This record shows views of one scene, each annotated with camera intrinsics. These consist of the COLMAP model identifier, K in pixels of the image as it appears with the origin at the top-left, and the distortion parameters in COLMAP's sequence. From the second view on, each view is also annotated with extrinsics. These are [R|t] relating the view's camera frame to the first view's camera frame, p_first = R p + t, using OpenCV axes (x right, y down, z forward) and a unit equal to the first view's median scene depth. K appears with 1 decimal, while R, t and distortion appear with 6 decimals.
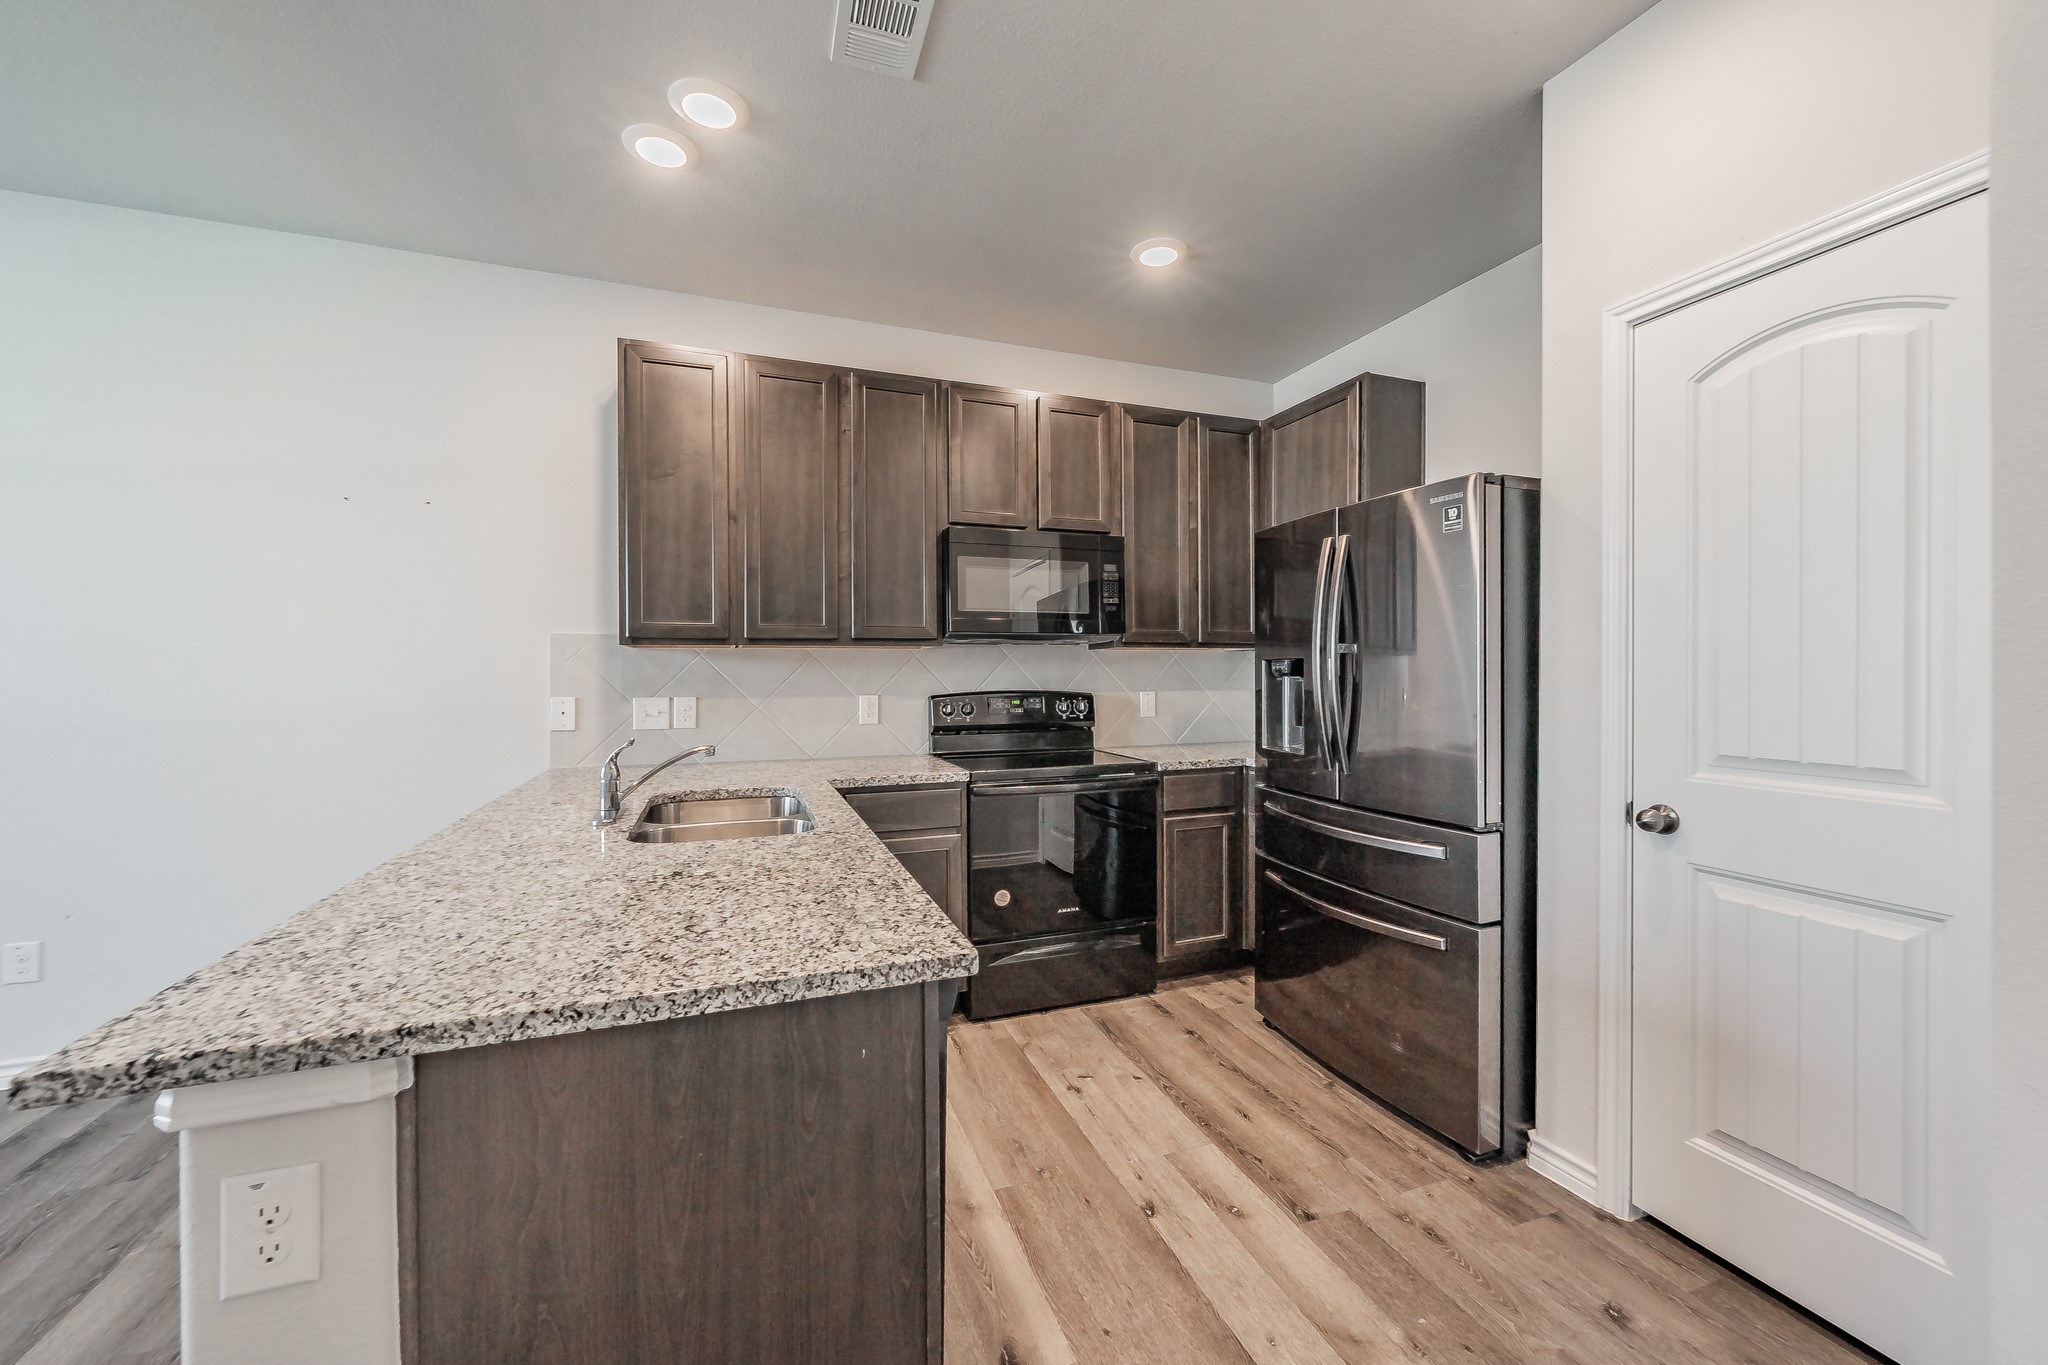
lens RADIAL K [[803.5, 0, 1023.2], [0, 803.5, 676.4], [0, 0, 1]] dist [-0.003145, 0.000566]
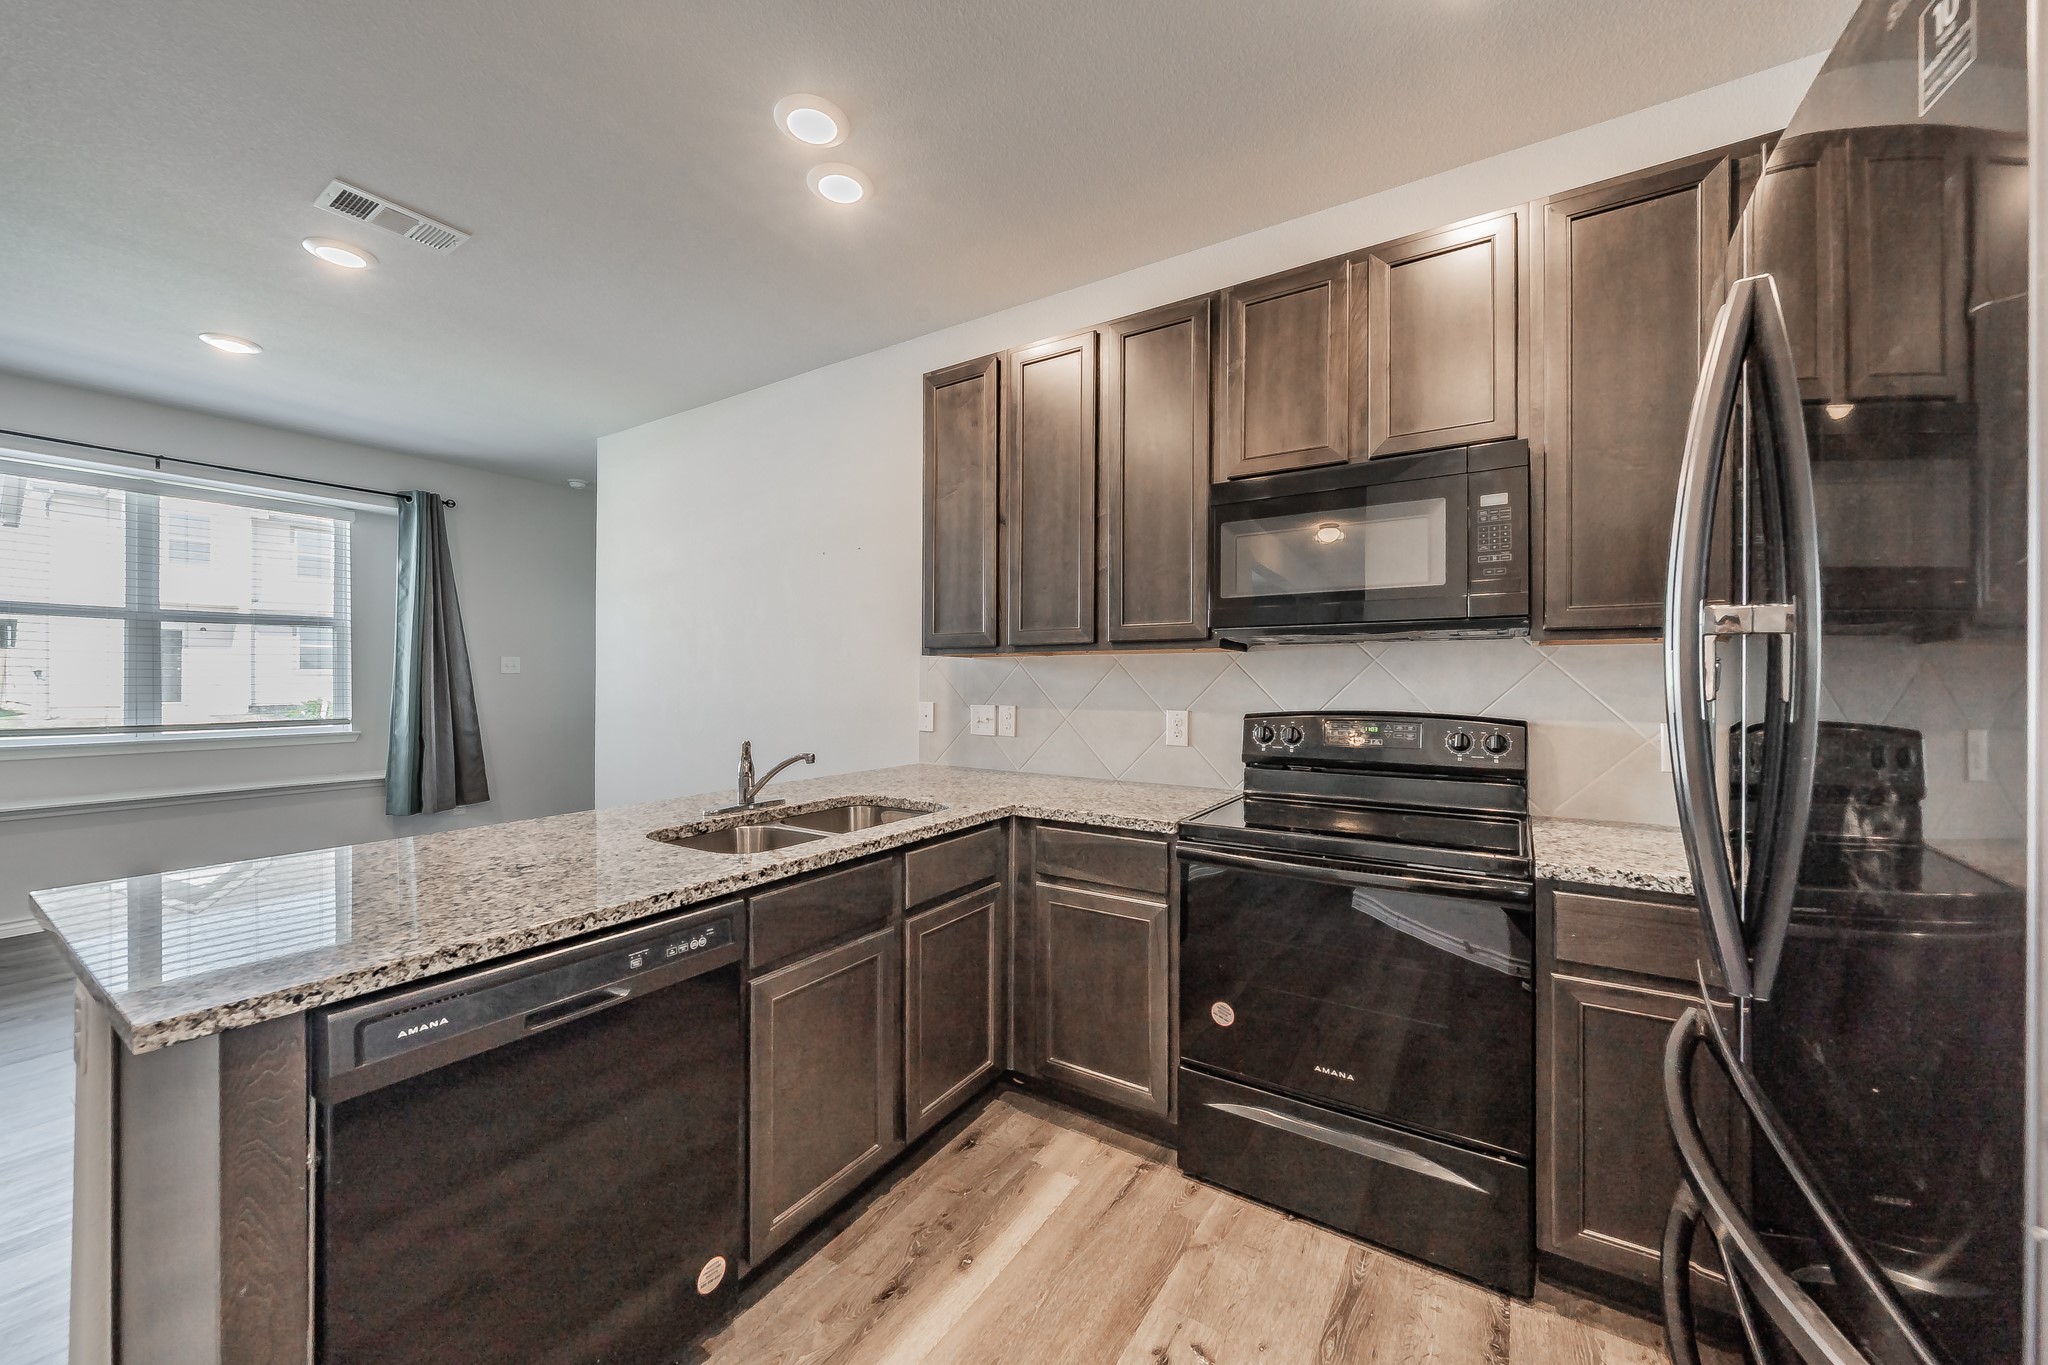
lens RADIAL K [[778.6, 0, 1024.1], [0, 778.6, 676.3], [0, 0, 1]] dist [0.001045, -0.000371]
pose [[0.585141, 0.000788, -0.810931, 0.421089], [-0.011757, 0.999903, -0.007511, -0.004216], [0.810846, 0.013929, 0.585093, 0.480935]]
